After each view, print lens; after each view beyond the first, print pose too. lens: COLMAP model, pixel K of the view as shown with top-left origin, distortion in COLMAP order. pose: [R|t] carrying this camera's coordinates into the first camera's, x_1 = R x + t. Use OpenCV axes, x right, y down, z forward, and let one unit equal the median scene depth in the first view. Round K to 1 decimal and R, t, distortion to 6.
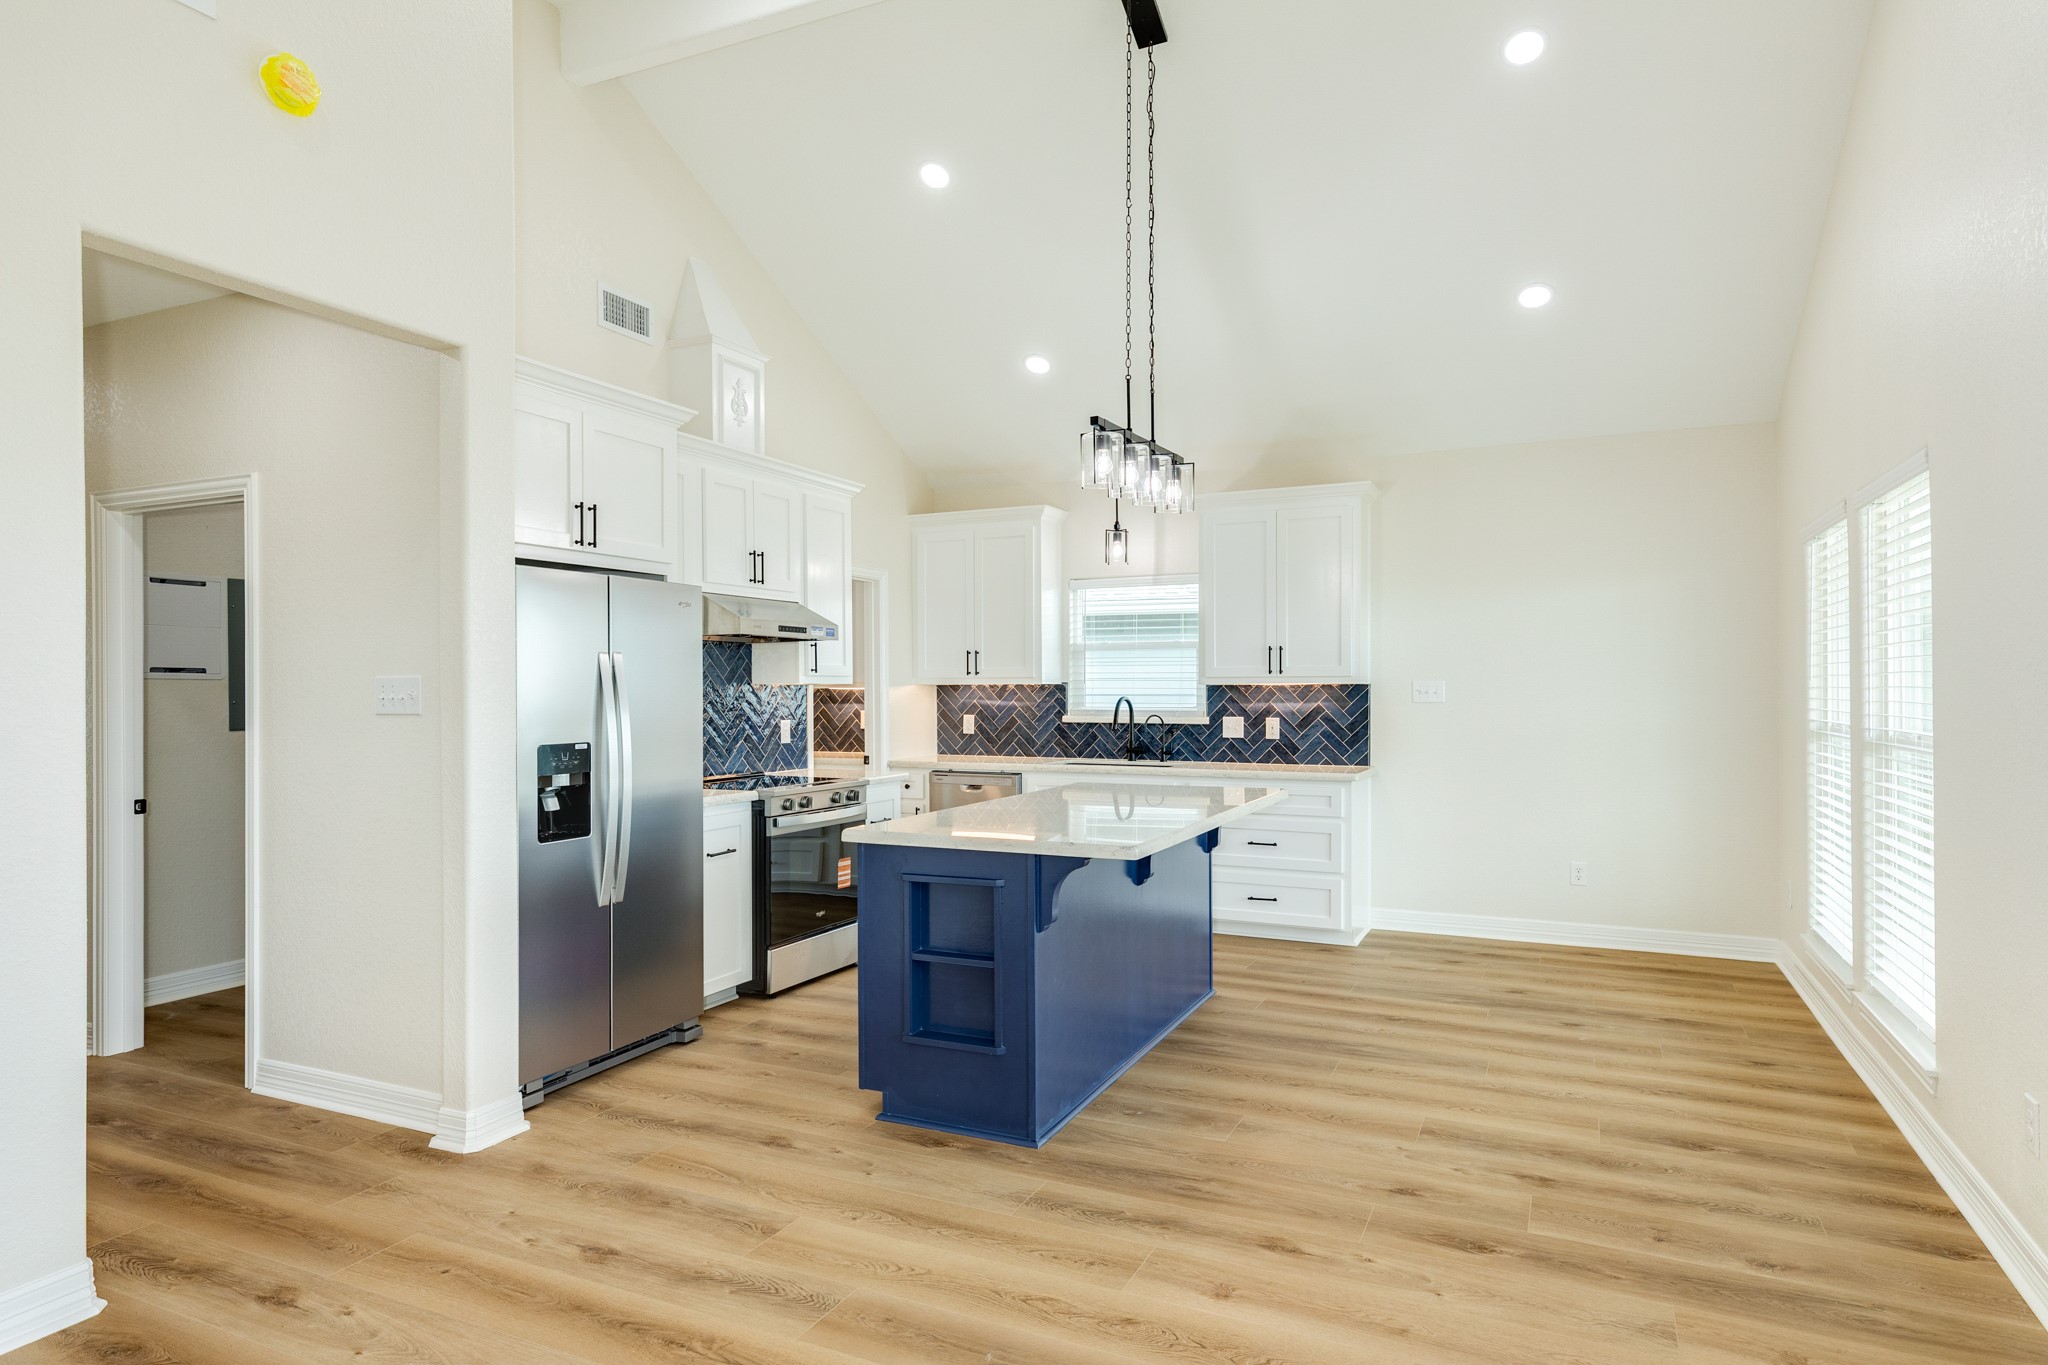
lens RADIAL K [[1166.9, 0, 1024.0], [0, 1166.9, 686.8], [0, 0, 1]] dist [0.002250, 0.000115]
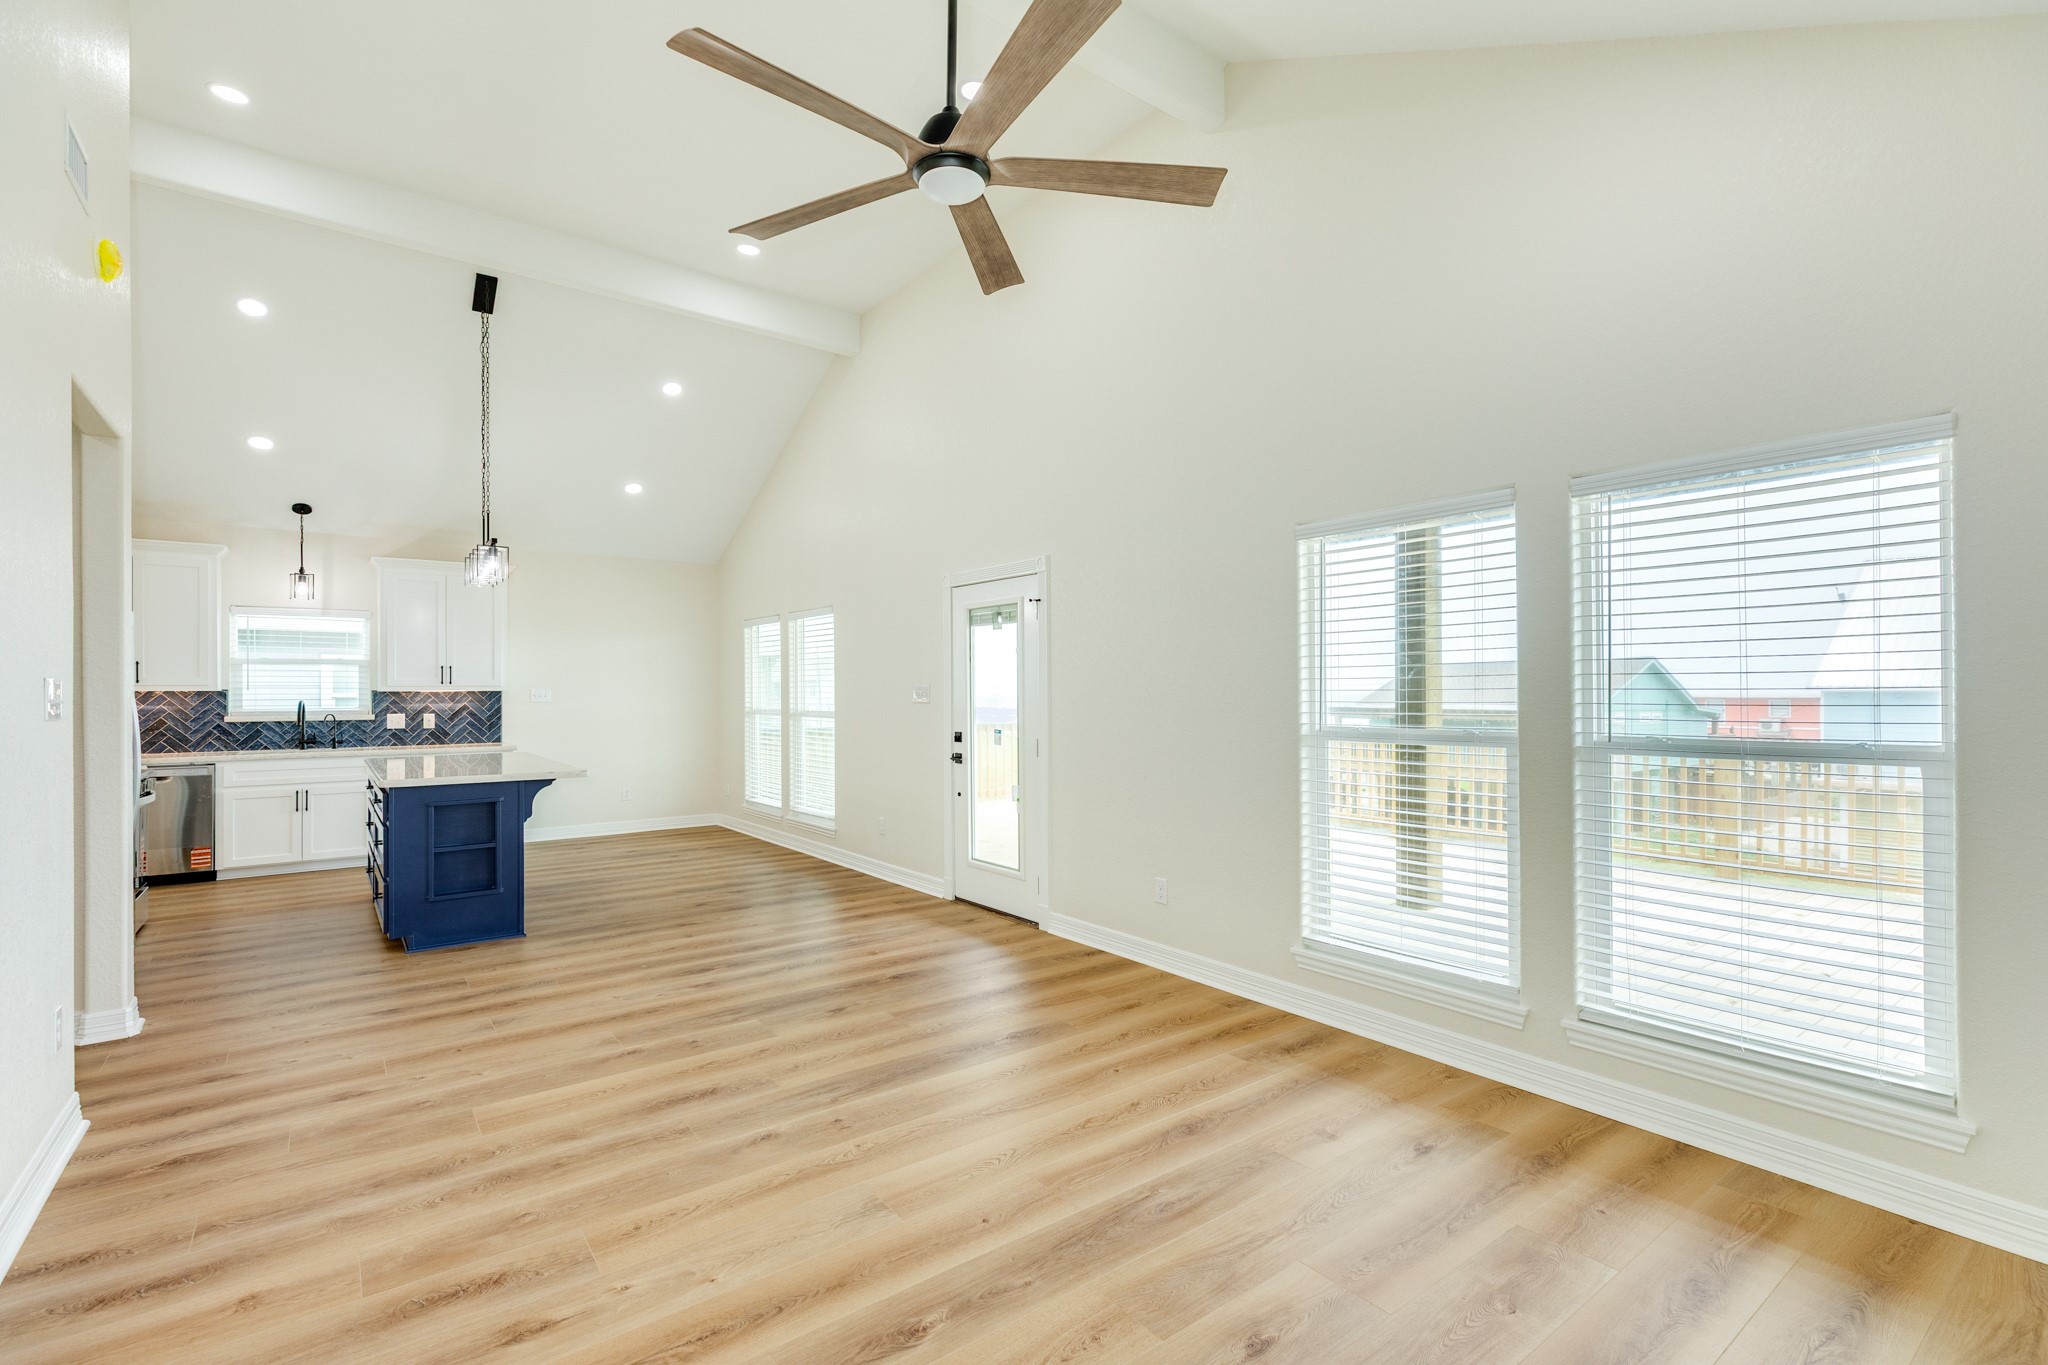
lens RADIAL K [[917.8, 0, 1019.8], [0, 917.8, 691.0], [0, 0, 1]] dist [0.009629, -0.001541]
pose [[0.465893, 0.001348, 0.884840, -0.475343], [0.000827, 0.999998, -0.001959, 0.000620], [-0.884841, 0.001644, 0.465891, -0.207429]]
